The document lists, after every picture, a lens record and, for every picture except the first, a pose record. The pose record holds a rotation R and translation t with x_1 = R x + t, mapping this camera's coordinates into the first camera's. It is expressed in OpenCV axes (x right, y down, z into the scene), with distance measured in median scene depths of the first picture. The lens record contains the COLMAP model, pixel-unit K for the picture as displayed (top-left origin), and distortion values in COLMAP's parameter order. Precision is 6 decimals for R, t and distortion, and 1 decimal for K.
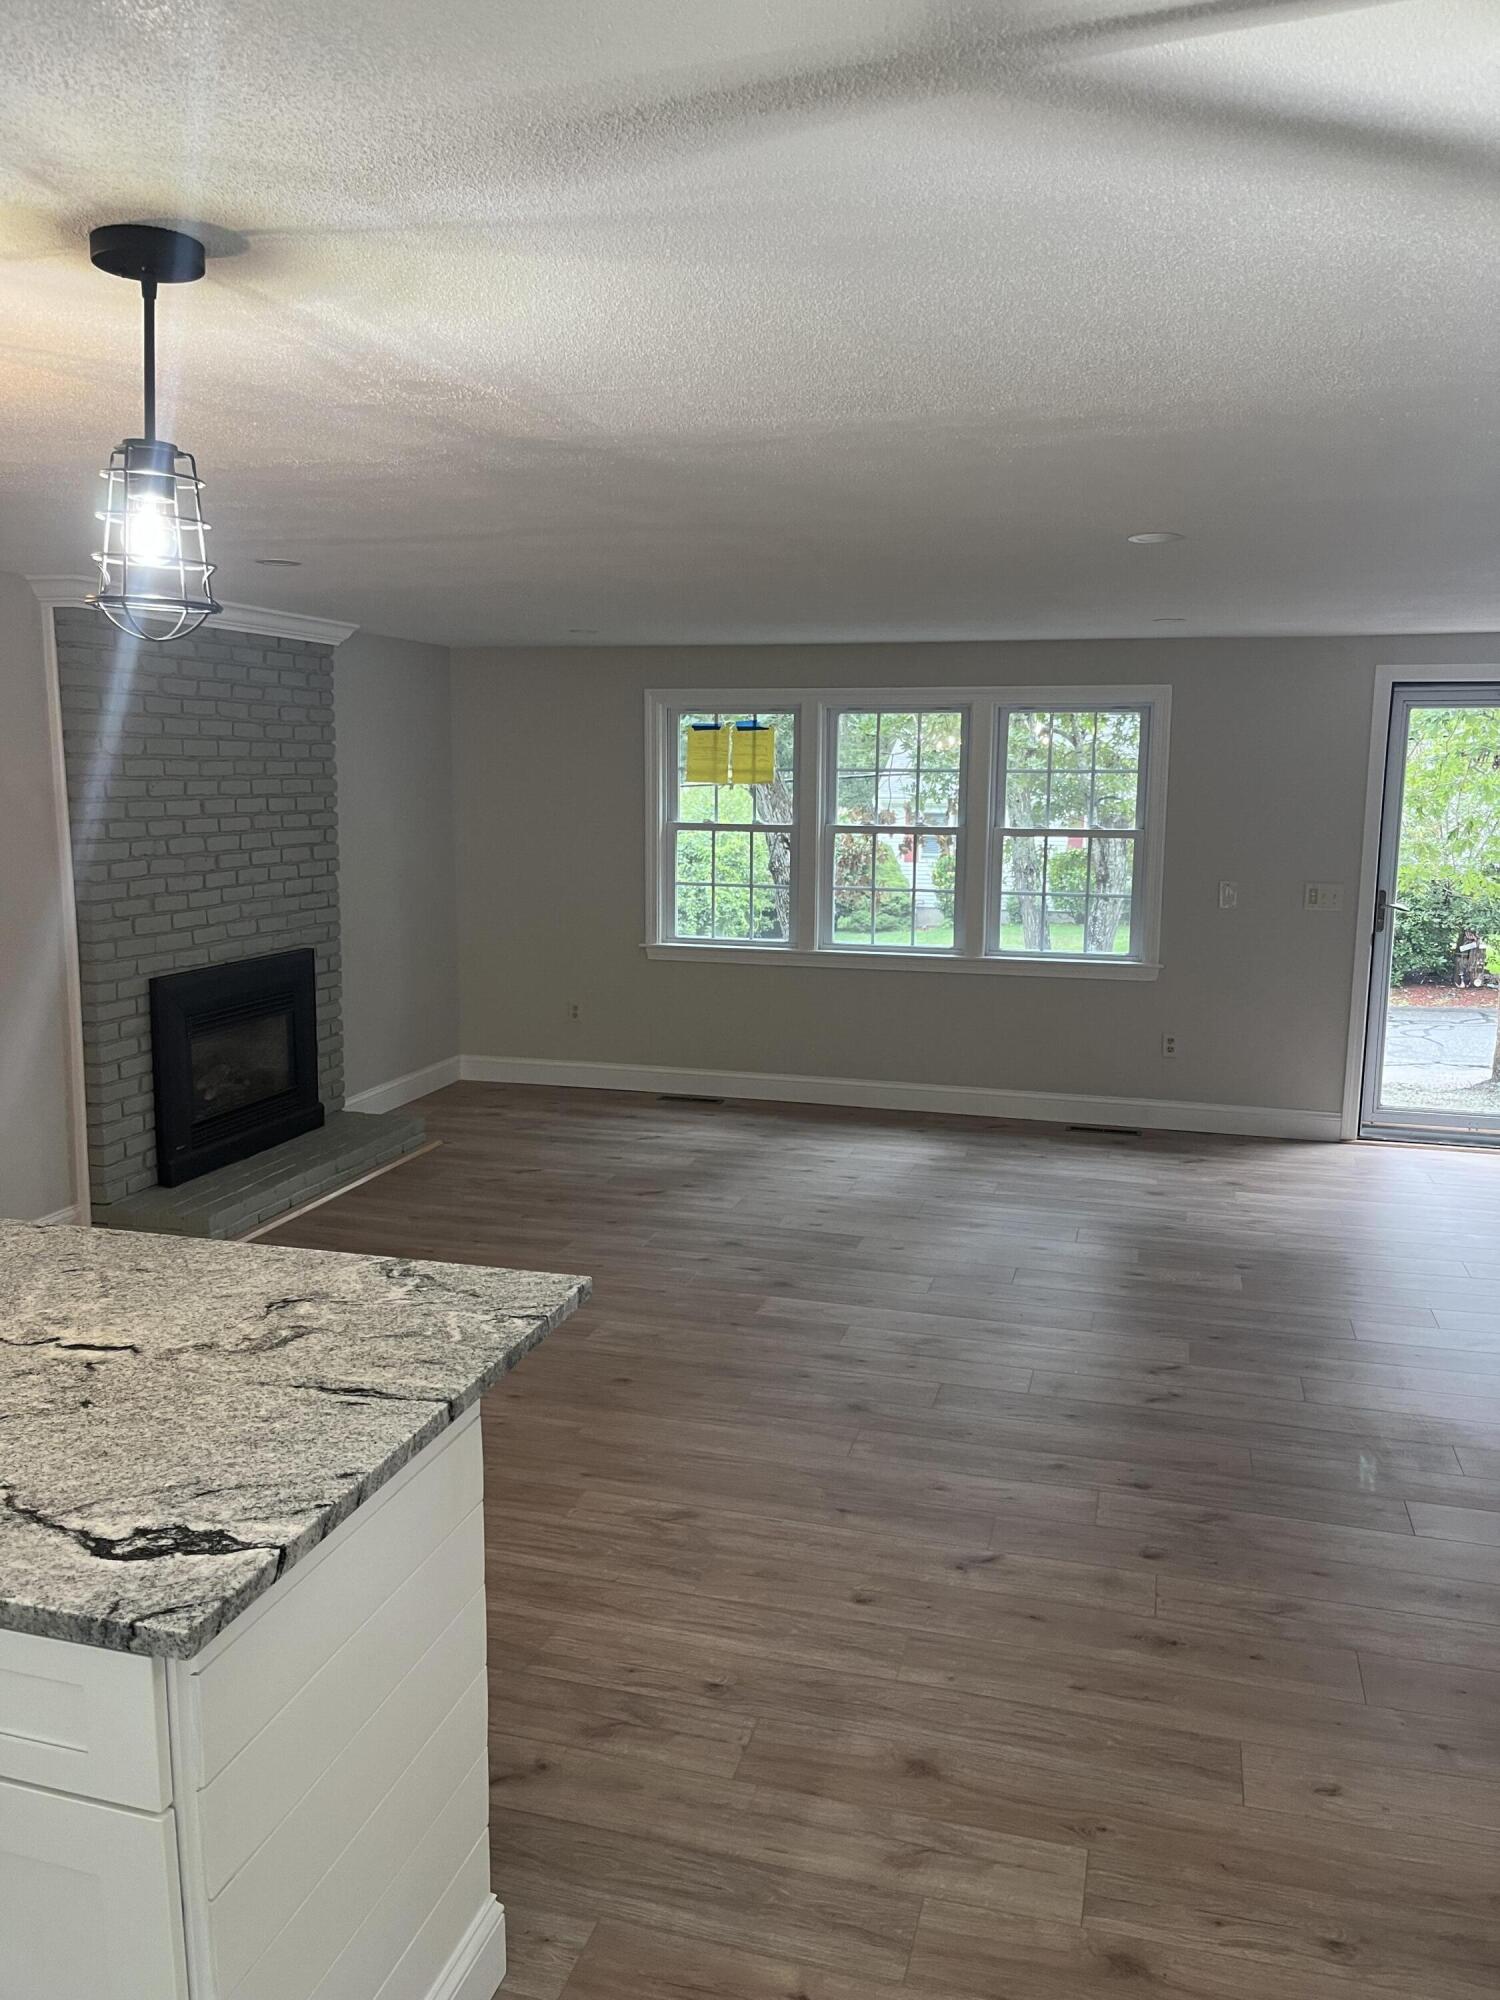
lens RADIAL K [[1502.7, 0, 746.9], [0, 1502.7, 1007.4], [0, 0, 1]] dist [0.066139, -0.091457]
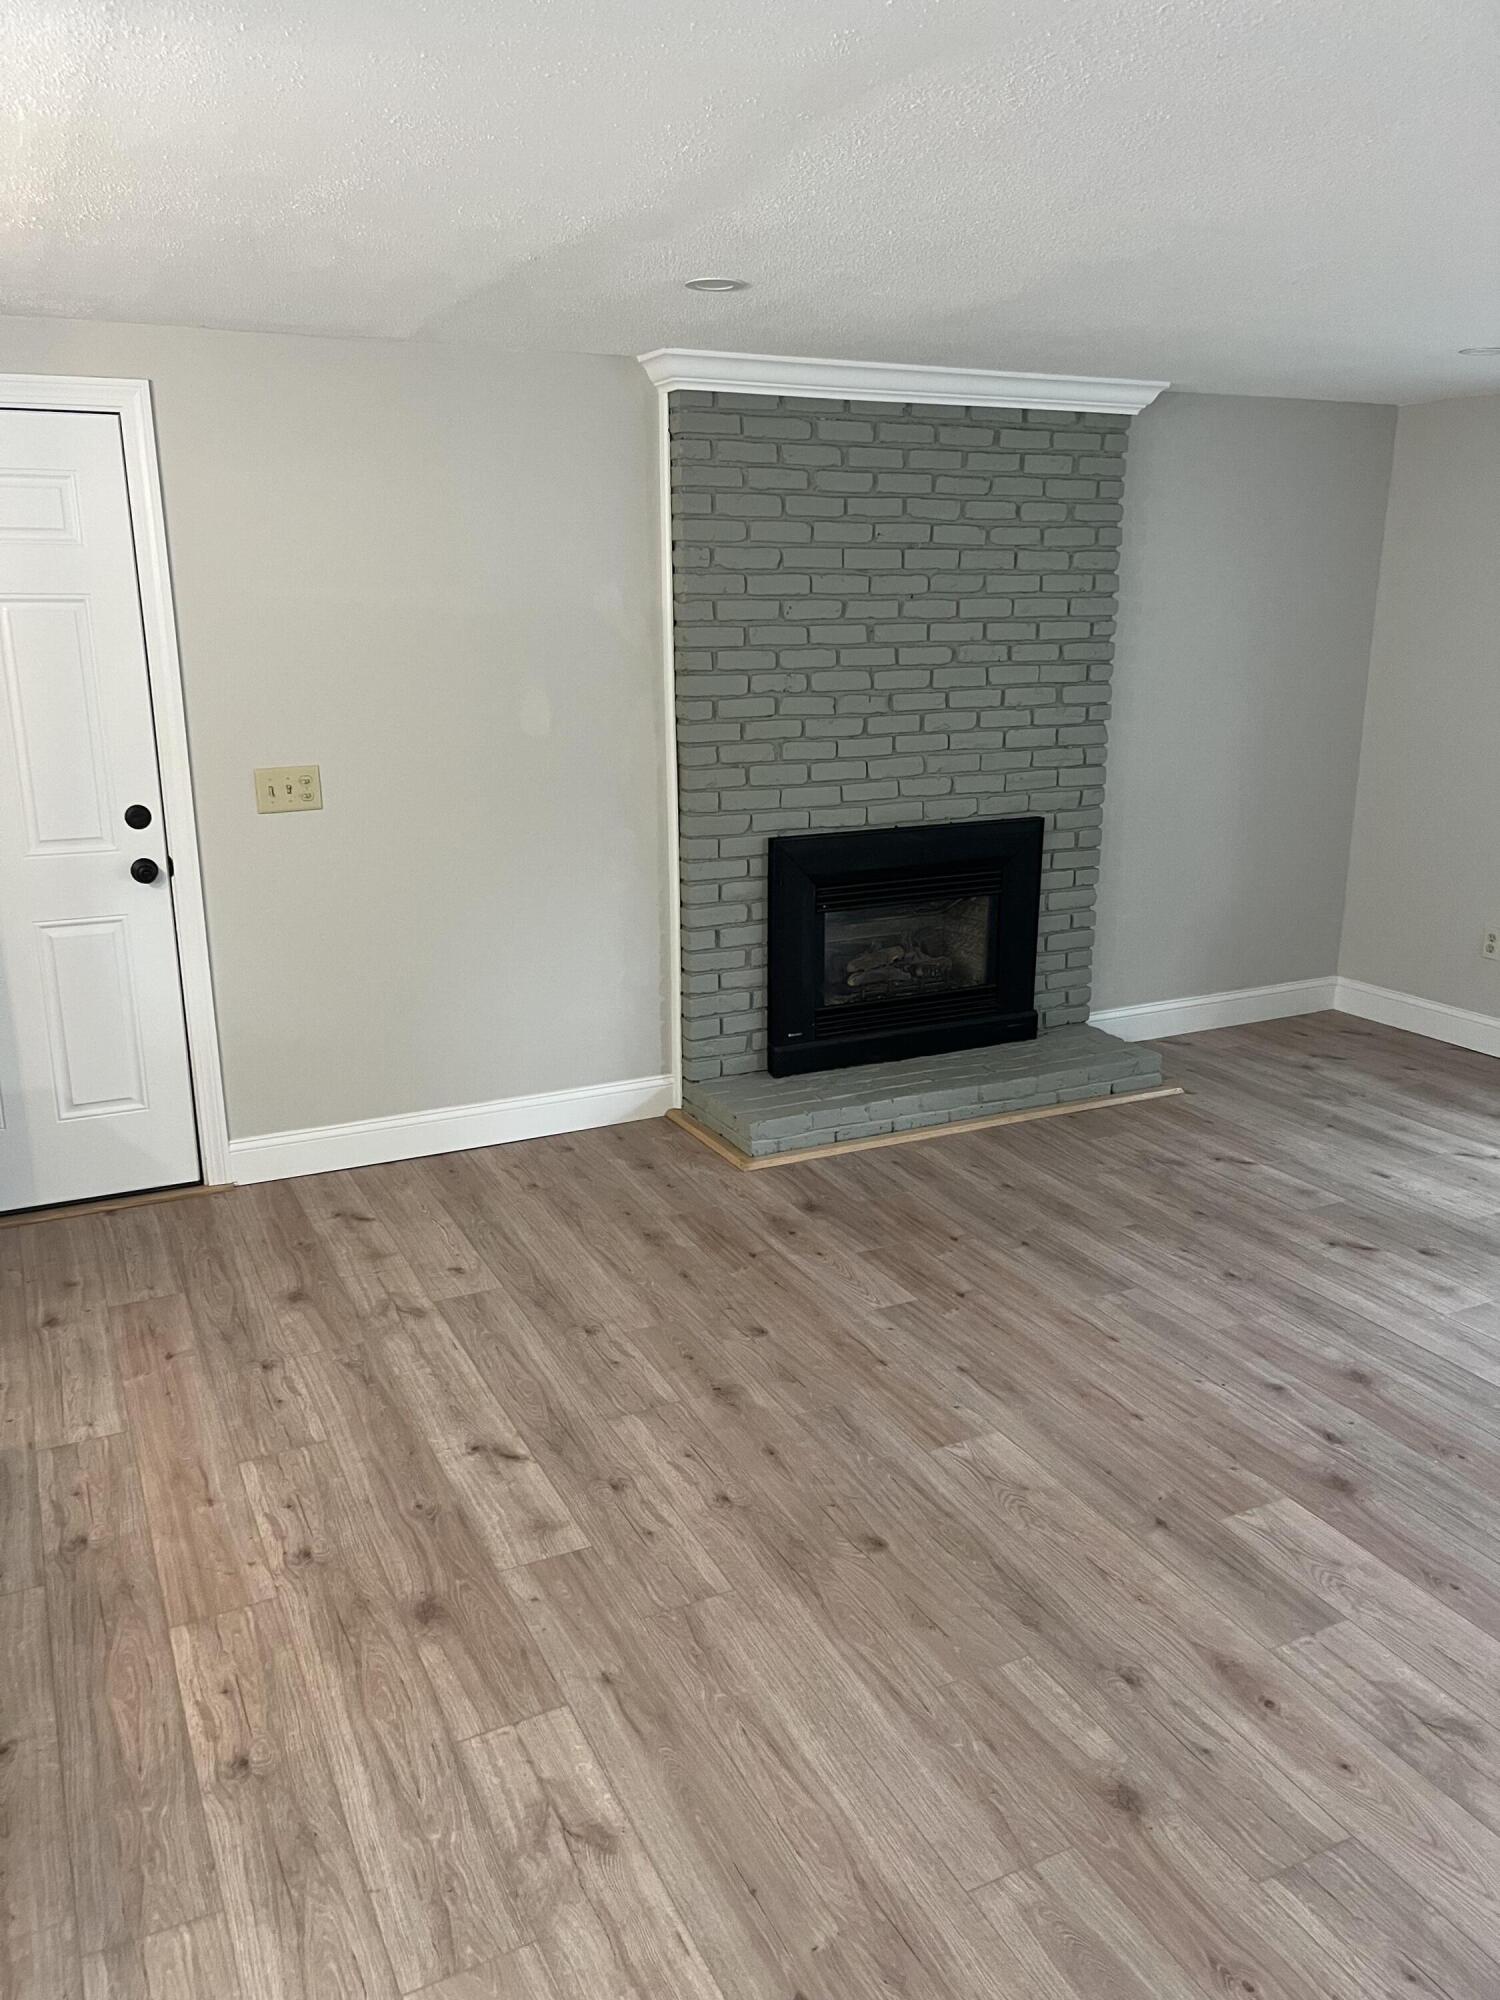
lens RADIAL K [[1502.7, 0, 746.9], [0, 1502.7, 1007.4], [0, 0, 1]] dist [0.066139, -0.091457]
pose [[0.669371, 0.184421, -0.719675, 0.226833], [-0.108553, 0.982582, 0.150828, -0.050522], [0.734955, -0.022837, 0.677731, 0.399317]]
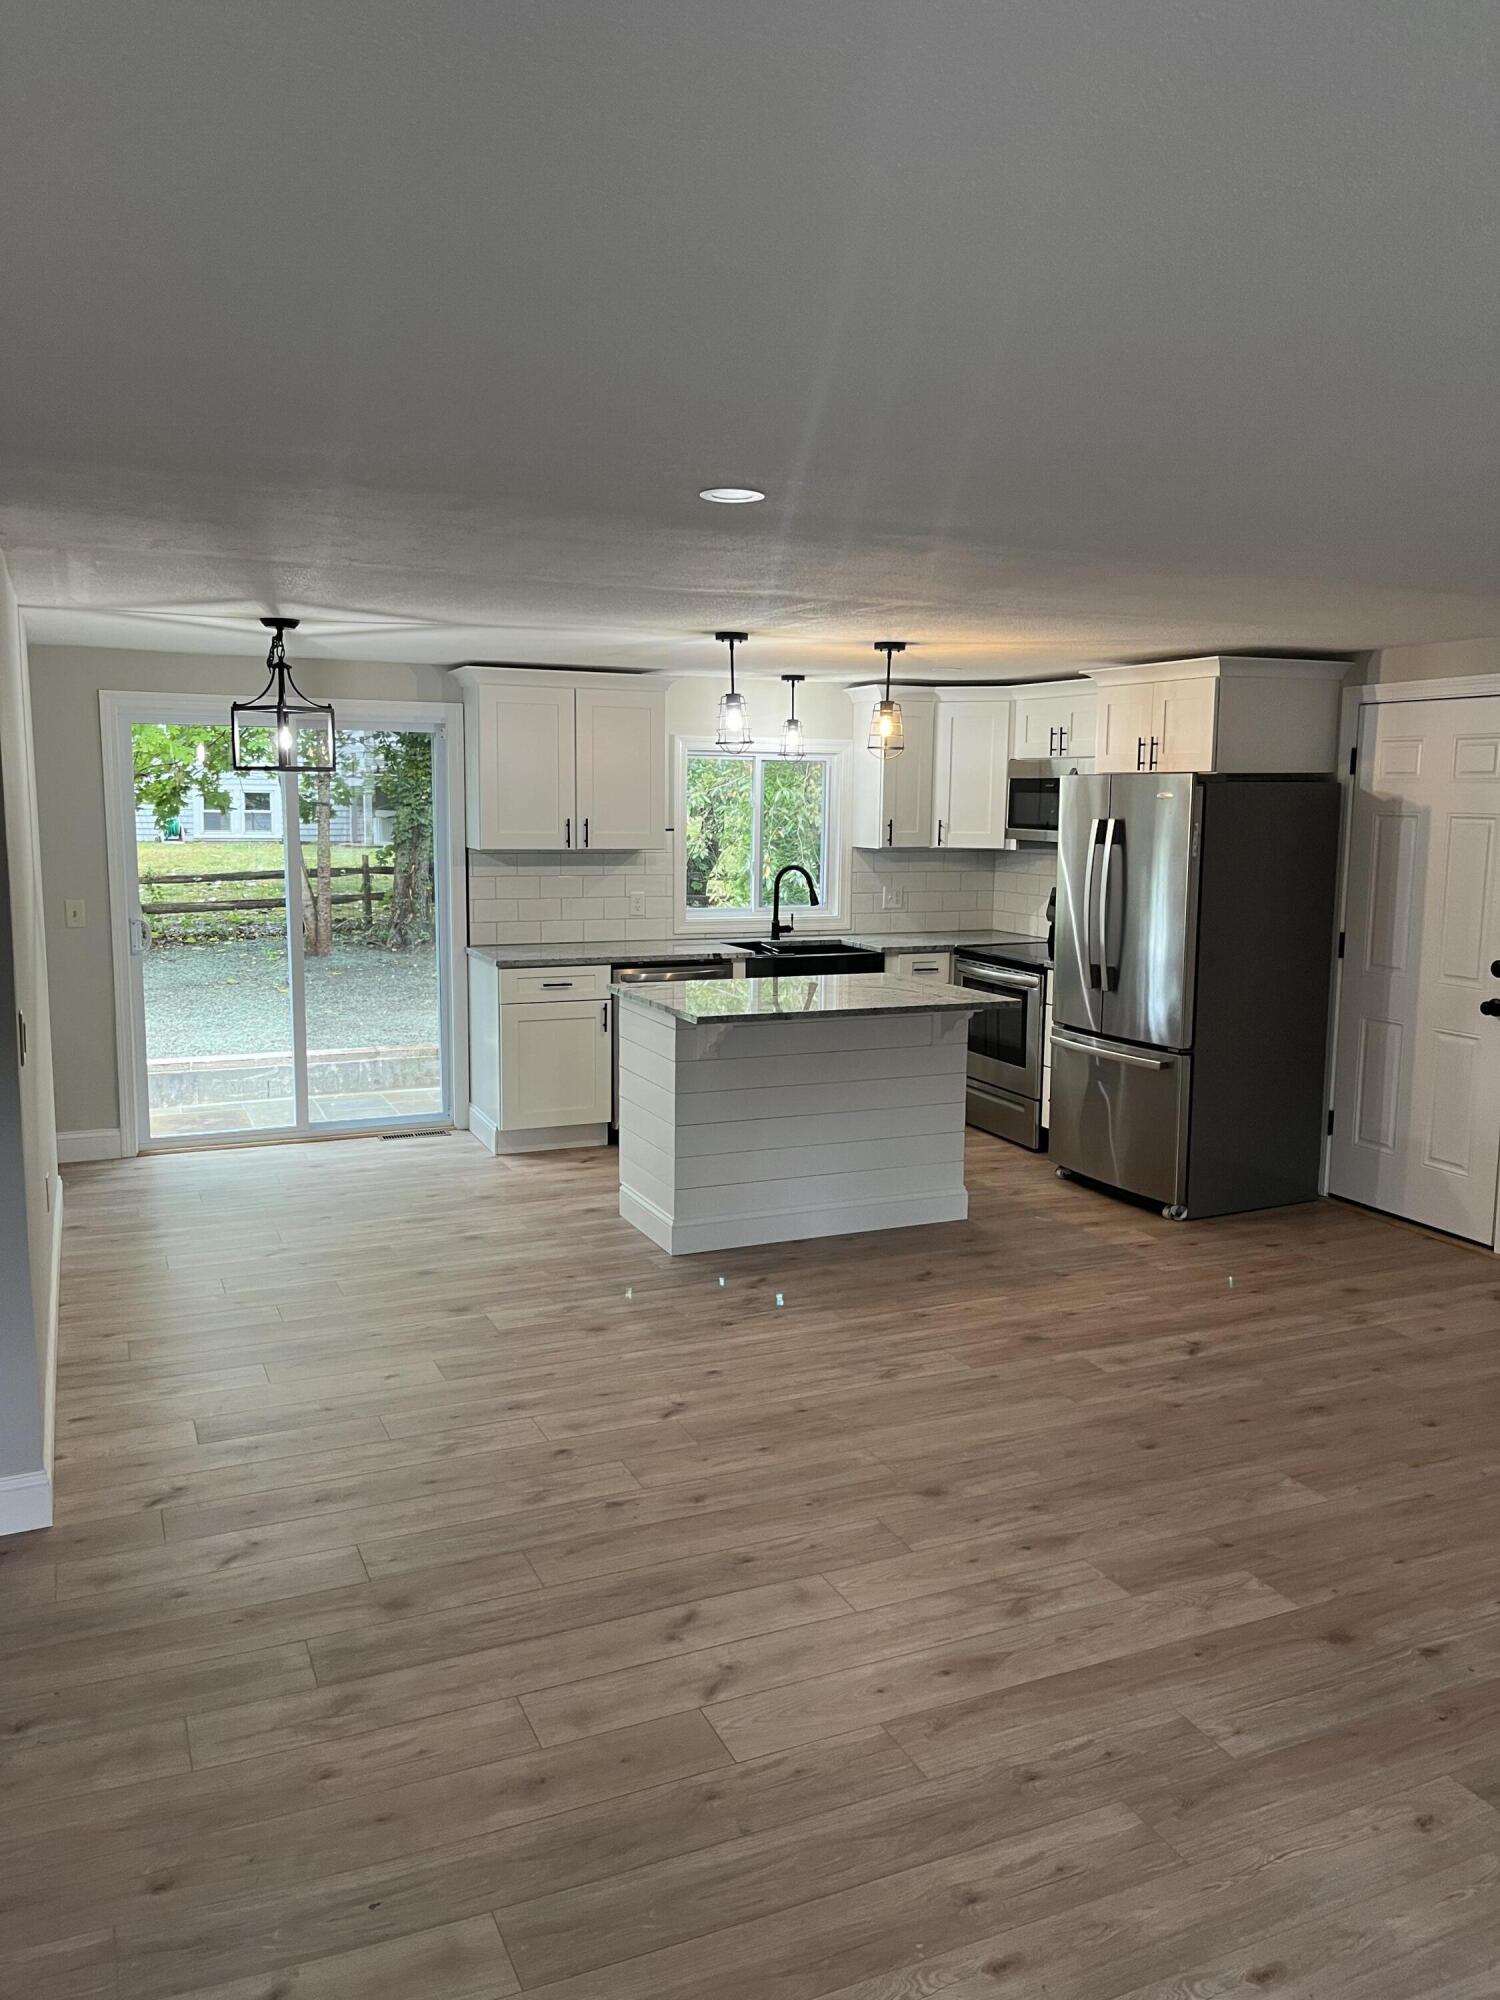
lens RADIAL K [[1502.7, 0, 746.9], [0, 1502.7, 1007.4], [0, 0, 1]] dist [0.066139, -0.091457]
pose [[-0.767361, 0.072791, -0.637071, 0.520300], [-0.119716, 0.959802, 0.253866, -0.169171], [0.629941, 0.271074, -0.727800, 1.095082]]
